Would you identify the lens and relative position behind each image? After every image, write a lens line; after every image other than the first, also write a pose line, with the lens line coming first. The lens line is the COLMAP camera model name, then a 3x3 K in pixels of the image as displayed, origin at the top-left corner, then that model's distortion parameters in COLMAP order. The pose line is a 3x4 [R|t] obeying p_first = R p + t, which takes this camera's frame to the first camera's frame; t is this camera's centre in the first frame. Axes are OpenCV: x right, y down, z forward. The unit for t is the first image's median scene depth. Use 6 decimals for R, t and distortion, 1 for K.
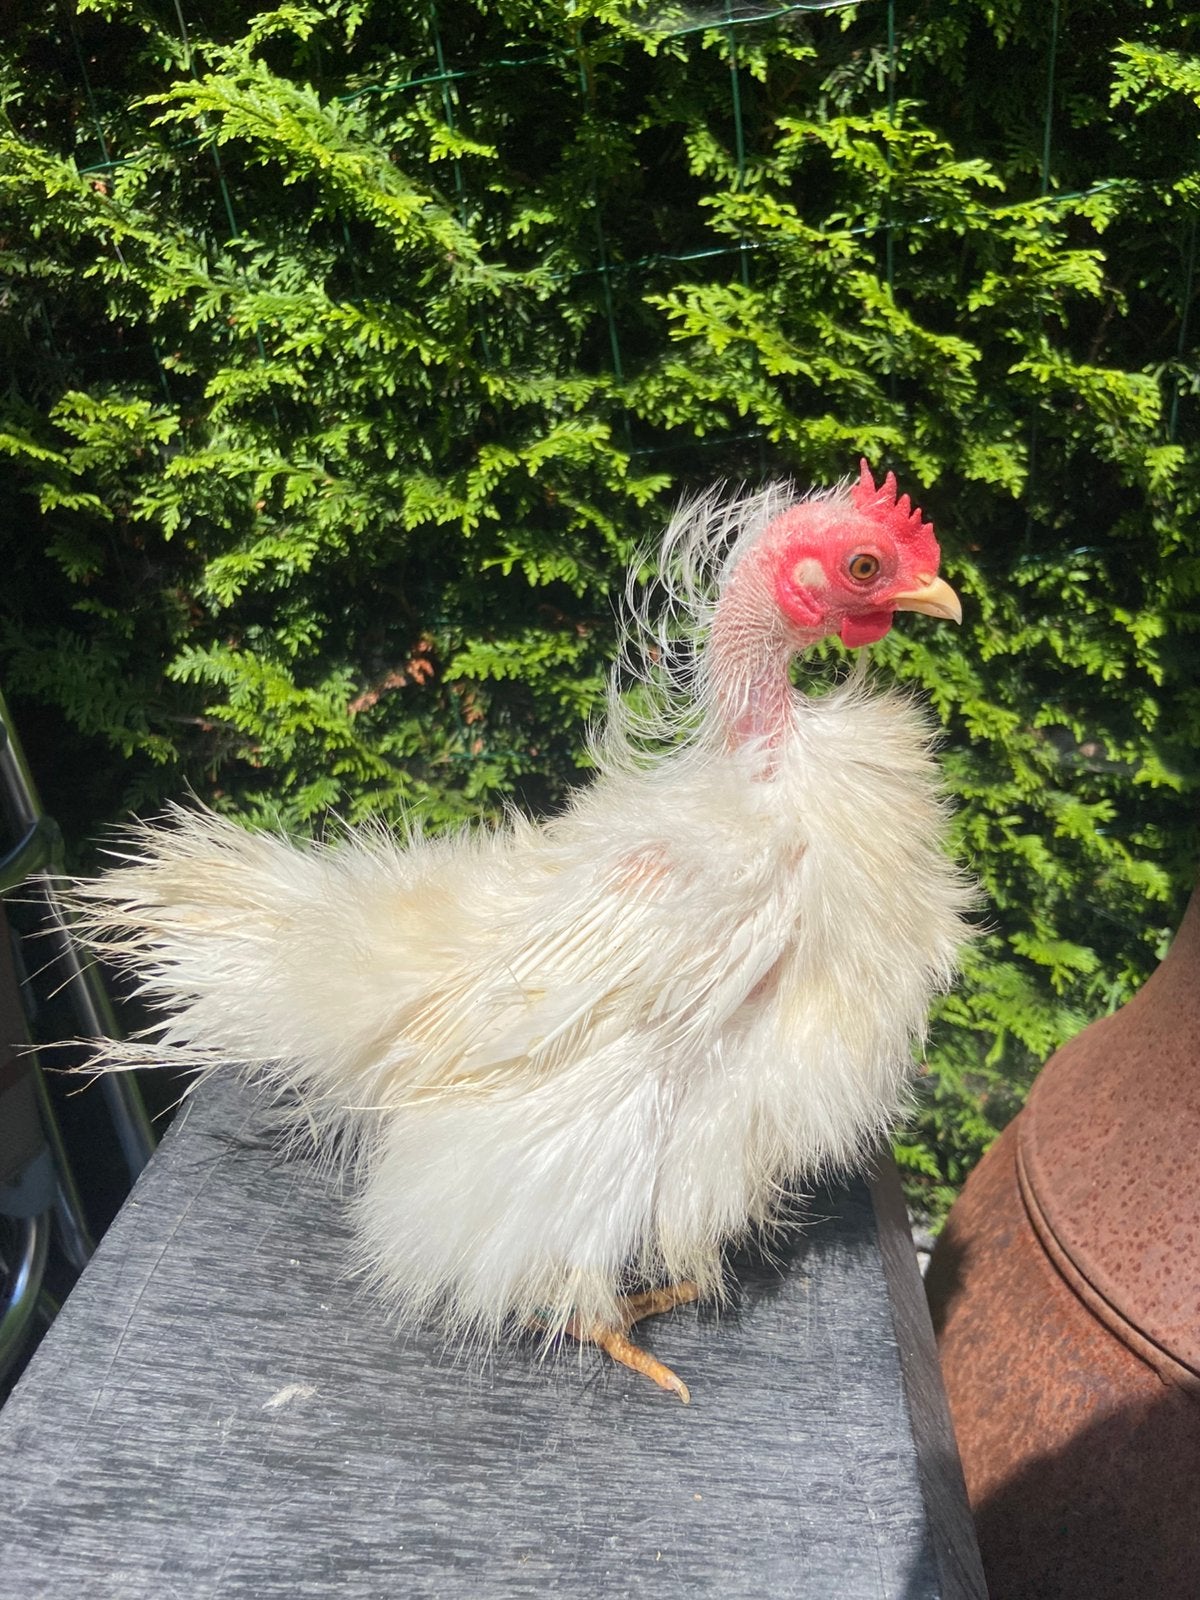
lens RADIAL K [[1260.3, 0, 634.0], [0, 1260.3, 764.3], [0, 0, 1]] dist [0.121186, -0.184380]
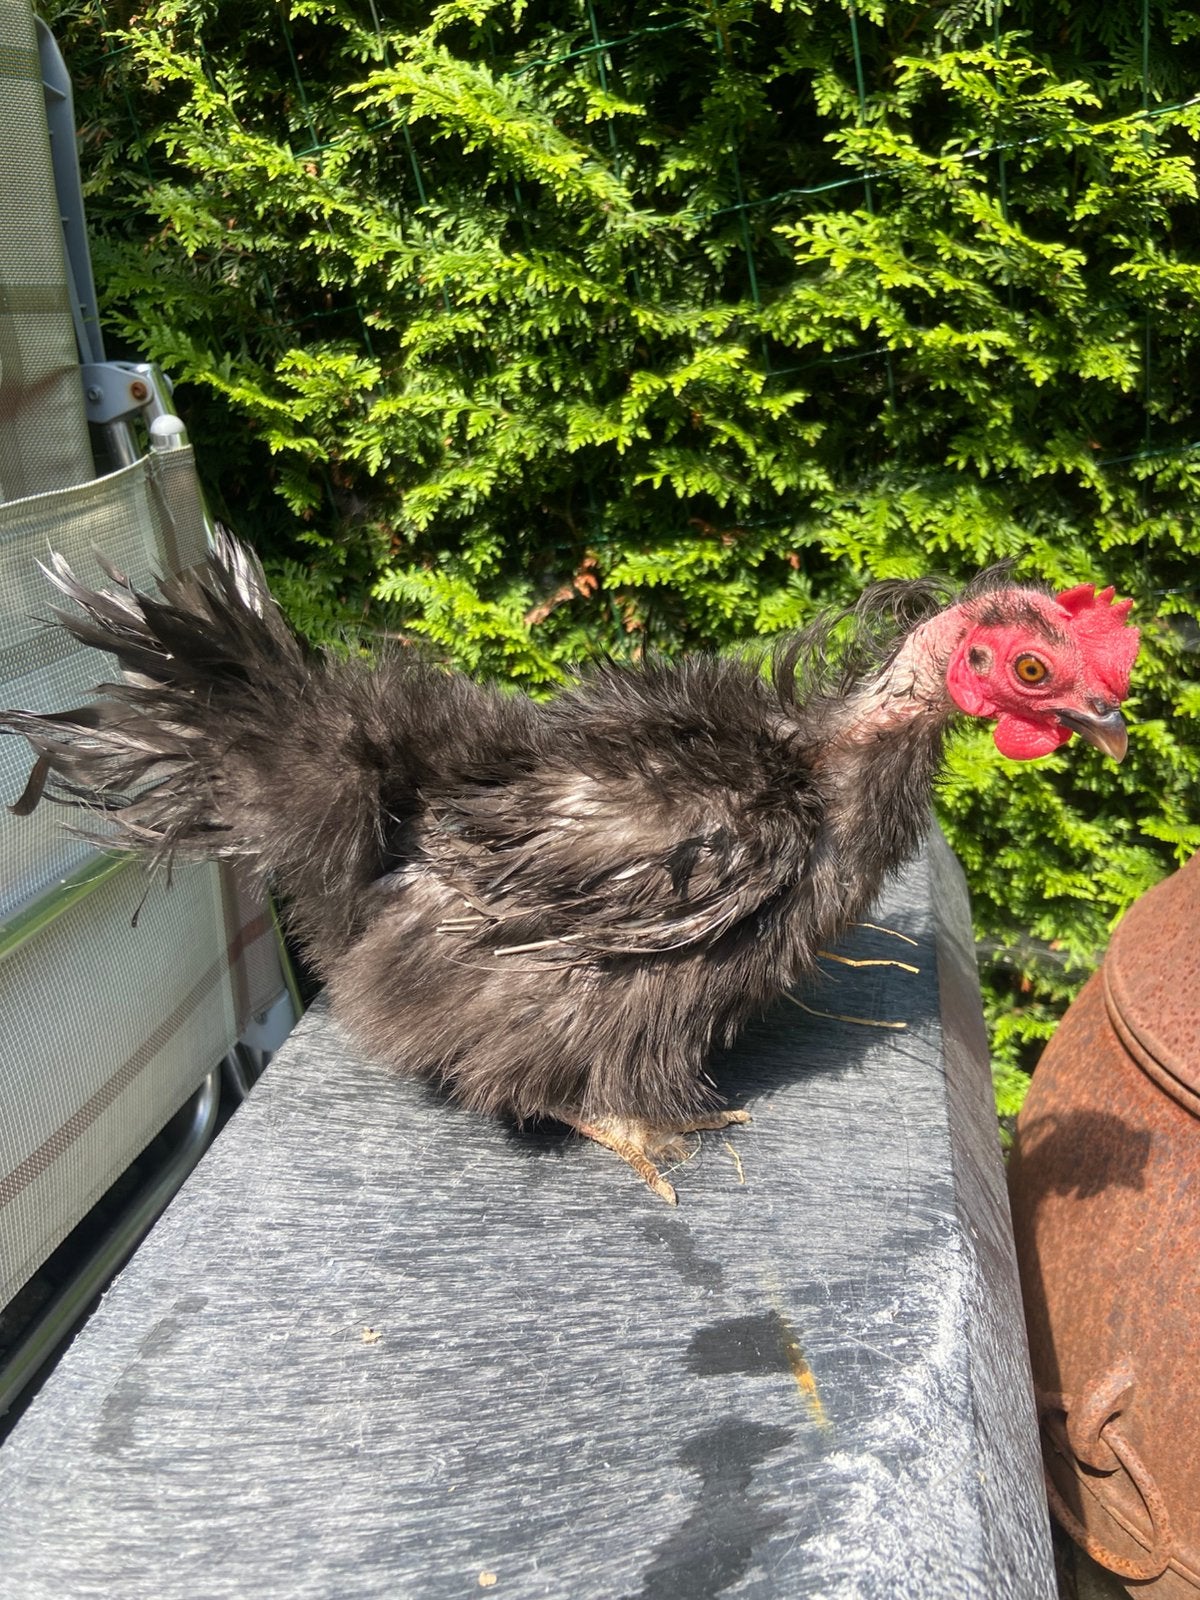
lens RADIAL K [[1260.3, 0, 624.5], [0, 1260.3, 773.9], [0, 0, 1]] dist [0.121186, -0.184380]
pose [[0.988848, -0.007078, -0.148758, 0.038737], [0.011885, 0.999435, 0.031448, 0.071796], [0.148452, -0.032866, 0.988373, -0.139947]]
